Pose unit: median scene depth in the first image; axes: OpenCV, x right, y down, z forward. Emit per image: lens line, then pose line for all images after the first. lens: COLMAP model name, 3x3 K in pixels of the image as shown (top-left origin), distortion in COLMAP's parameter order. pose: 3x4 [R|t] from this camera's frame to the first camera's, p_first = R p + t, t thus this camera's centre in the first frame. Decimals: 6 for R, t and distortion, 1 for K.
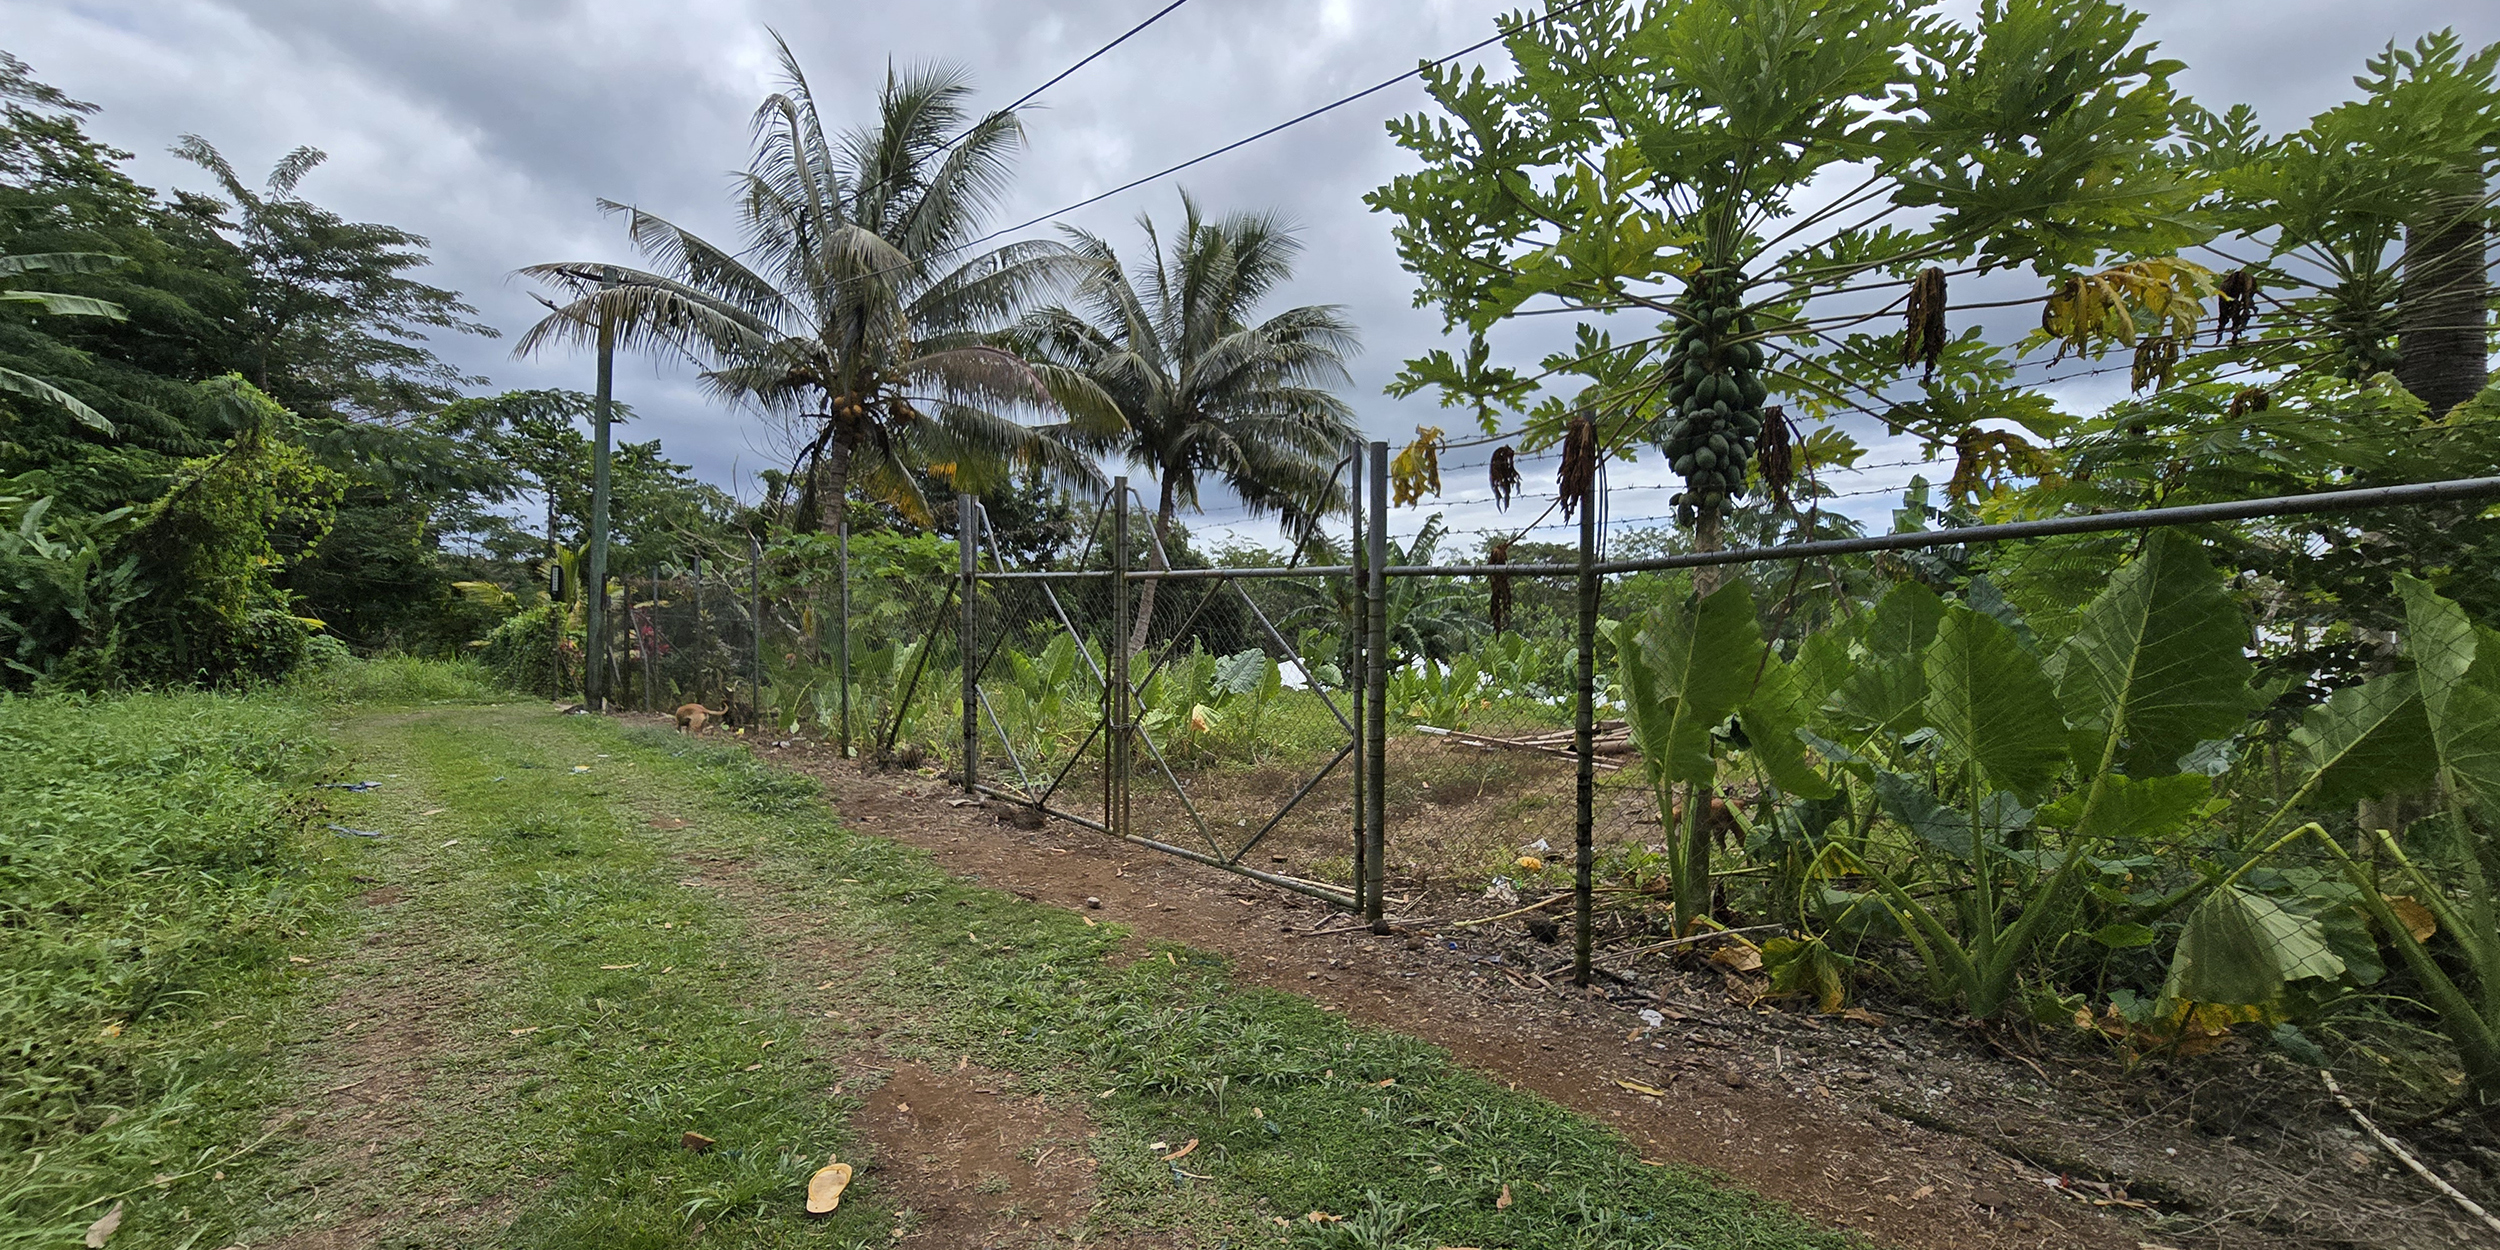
lens RADIAL K [[1050.3, 0, 1250.0], [0, 1050.3, 625.0], [0, 0, 1]] dist [-0.000771, 0.000564]
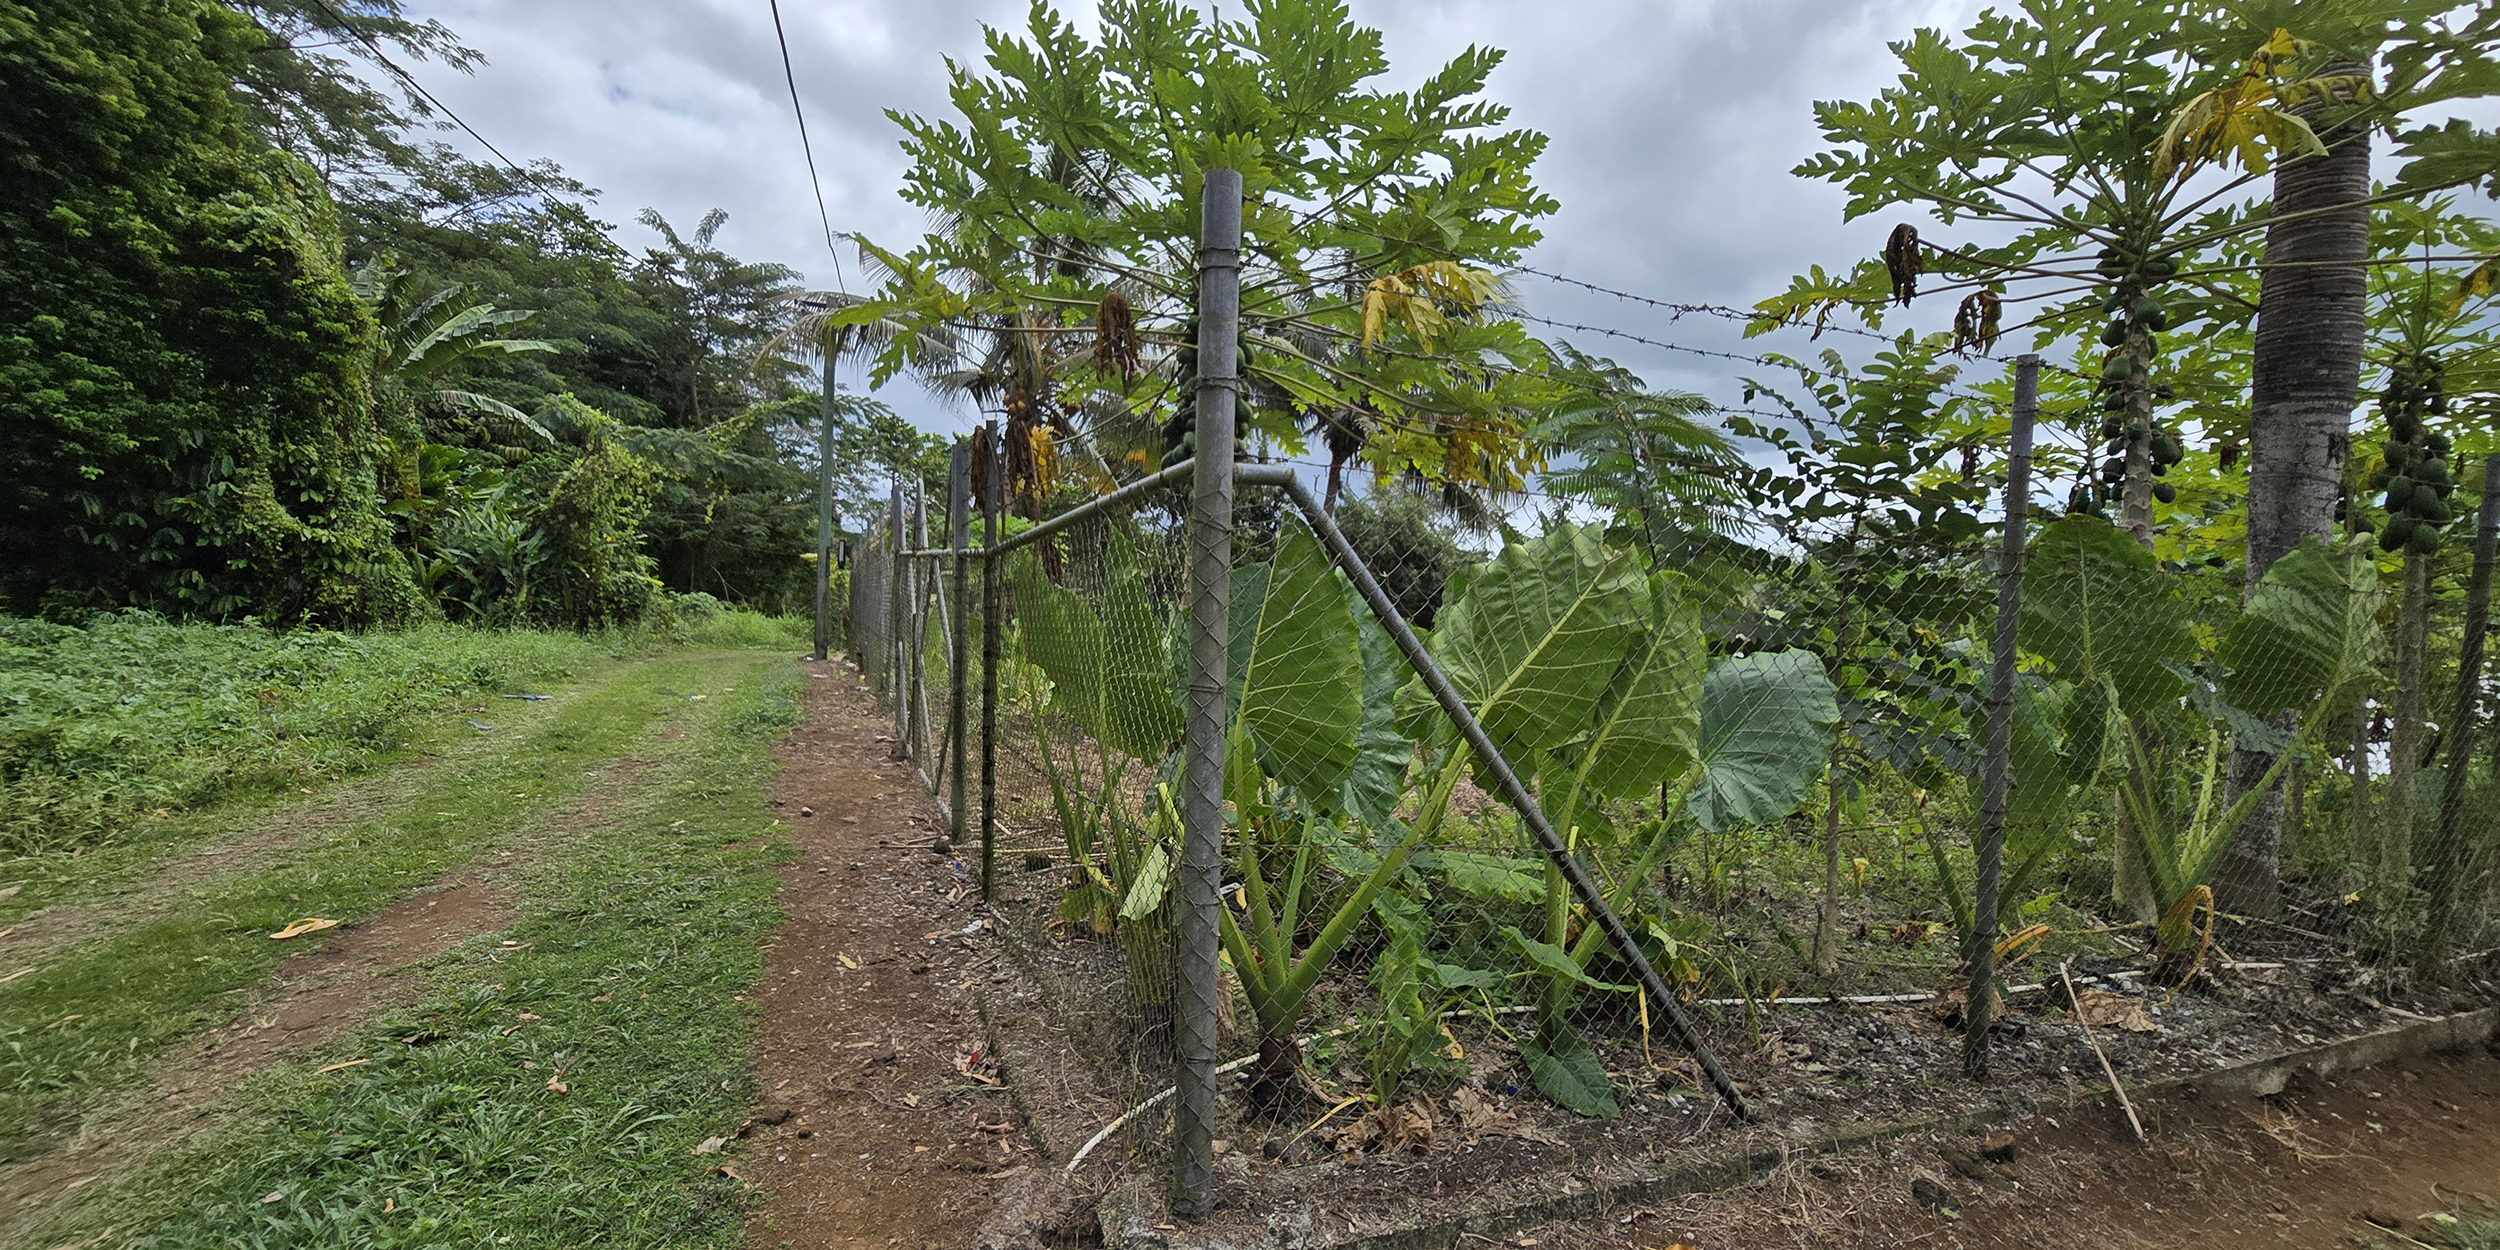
lens RADIAL K [[1050.3, 0, 1250.0], [0, 1050.3, 625.0], [0, 0, 1]] dist [-0.000771, 0.000564]
pose [[0.947614, 0.033866, -0.317618, 0.202732], [-0.027447, 0.999319, 0.024662, -0.001475], [0.318236, -0.014653, 0.947898, -0.006138]]
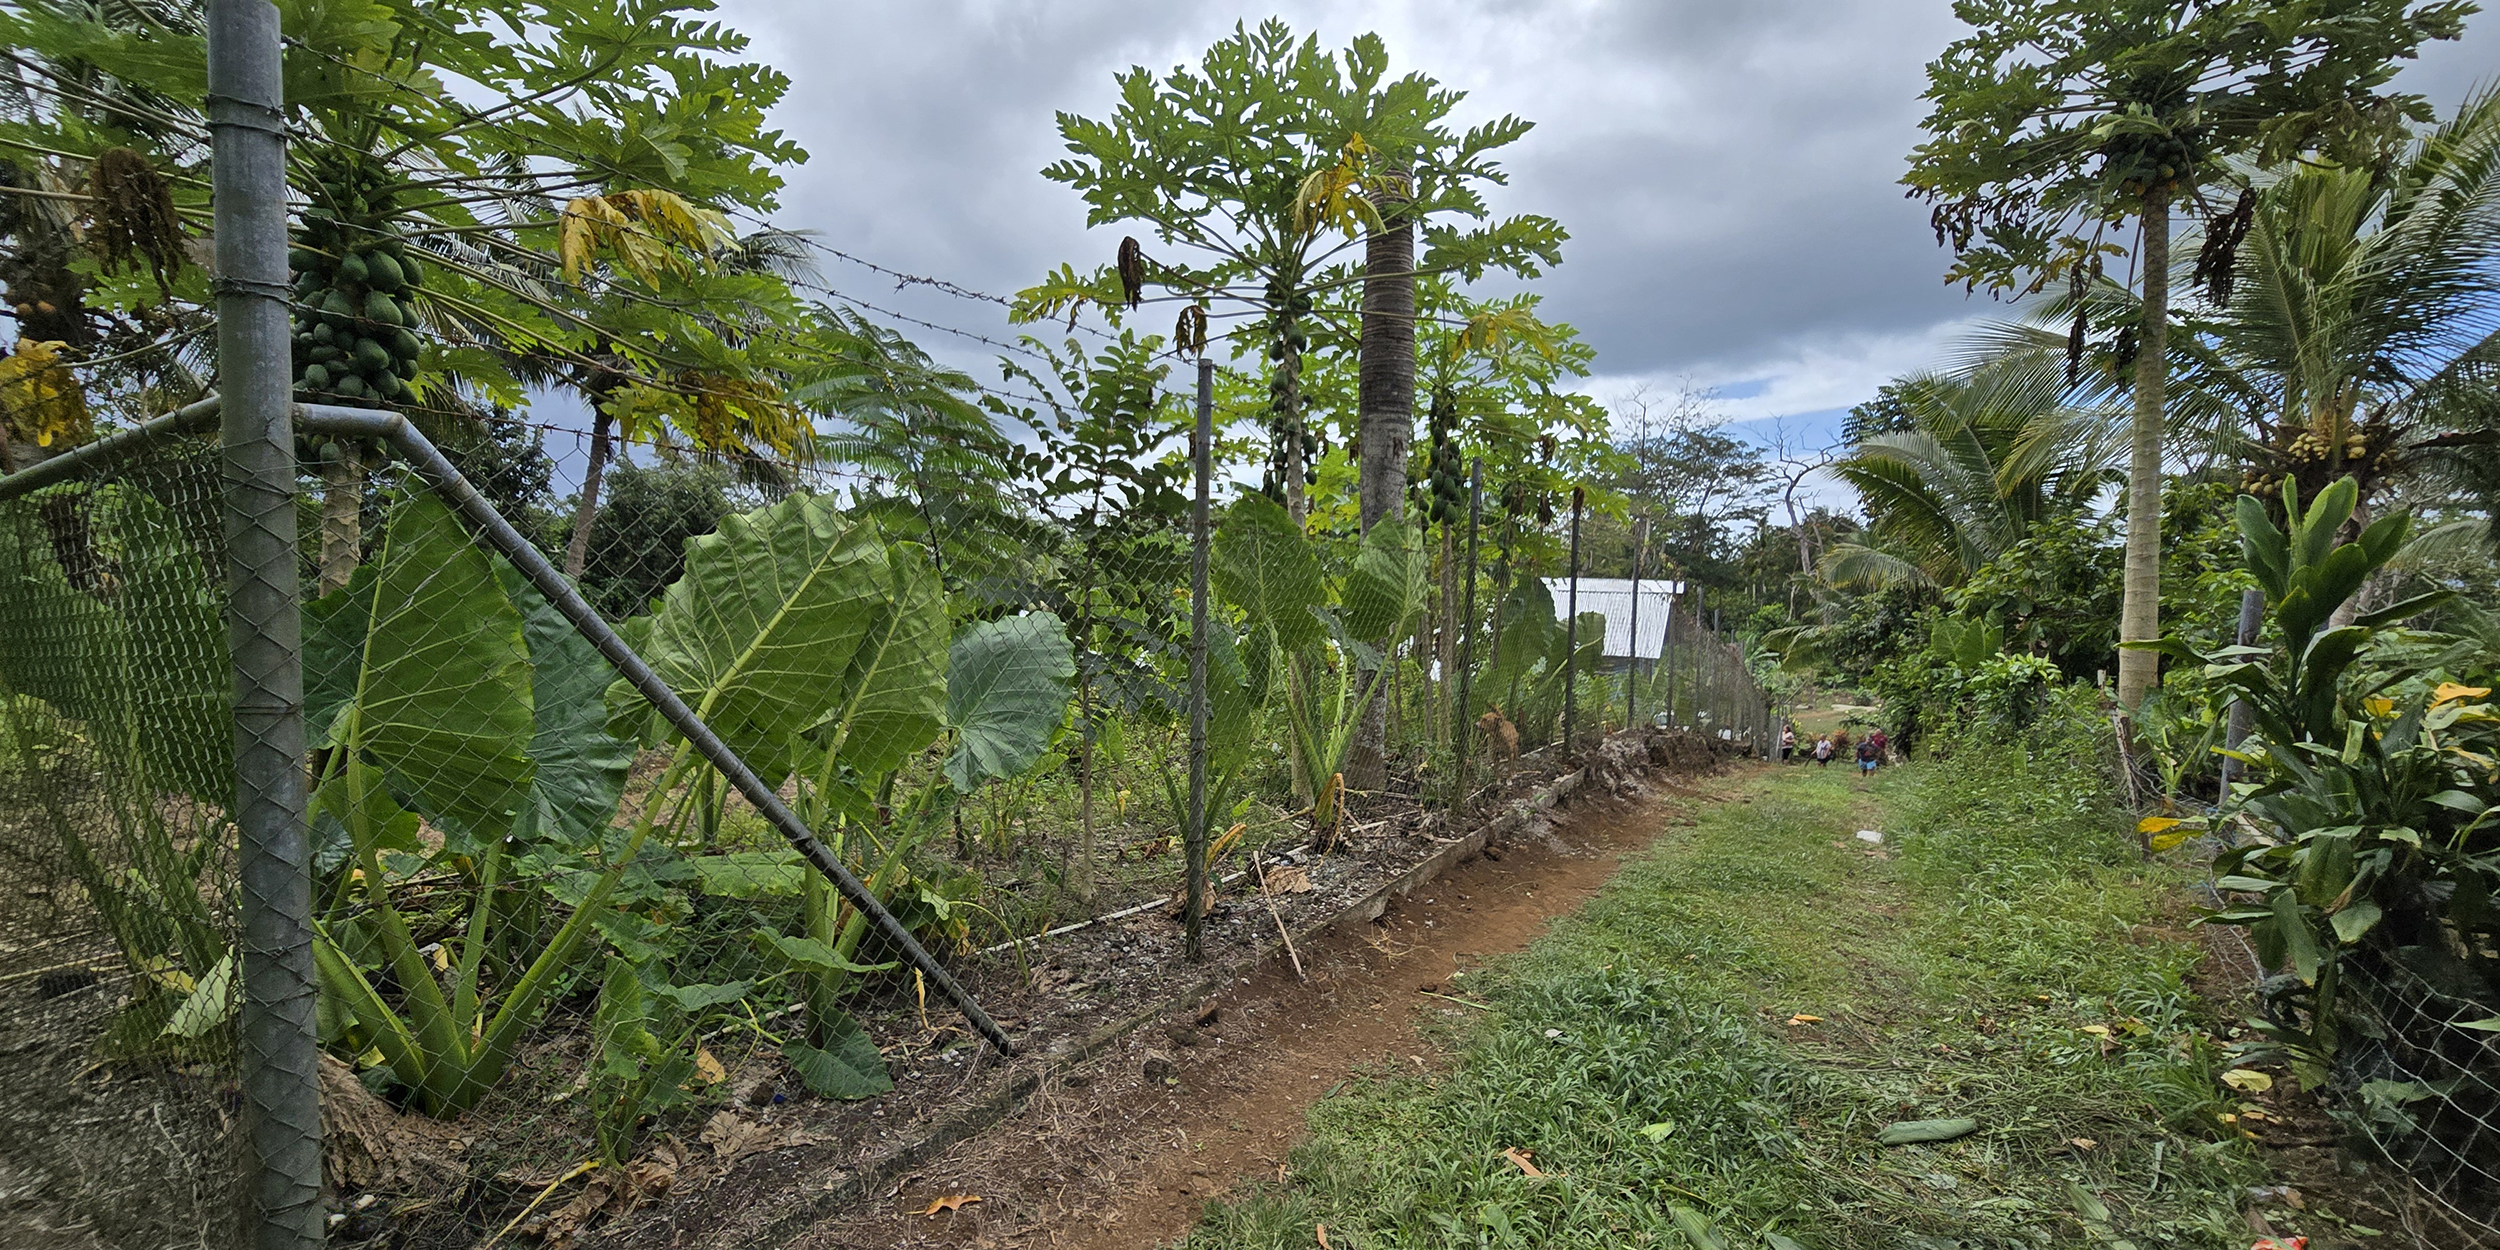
lens RADIAL K [[1050.3, 0, 1250.0], [0, 1050.3, 625.0], [0, 0, 1]] dist [-0.000771, 0.000564]
pose [[0.949019, -0.019435, 0.314618, 0.210695], [0.005878, 0.999015, 0.043980, -0.001516], [-0.315163, -0.039889, 0.948199, -0.003301]]
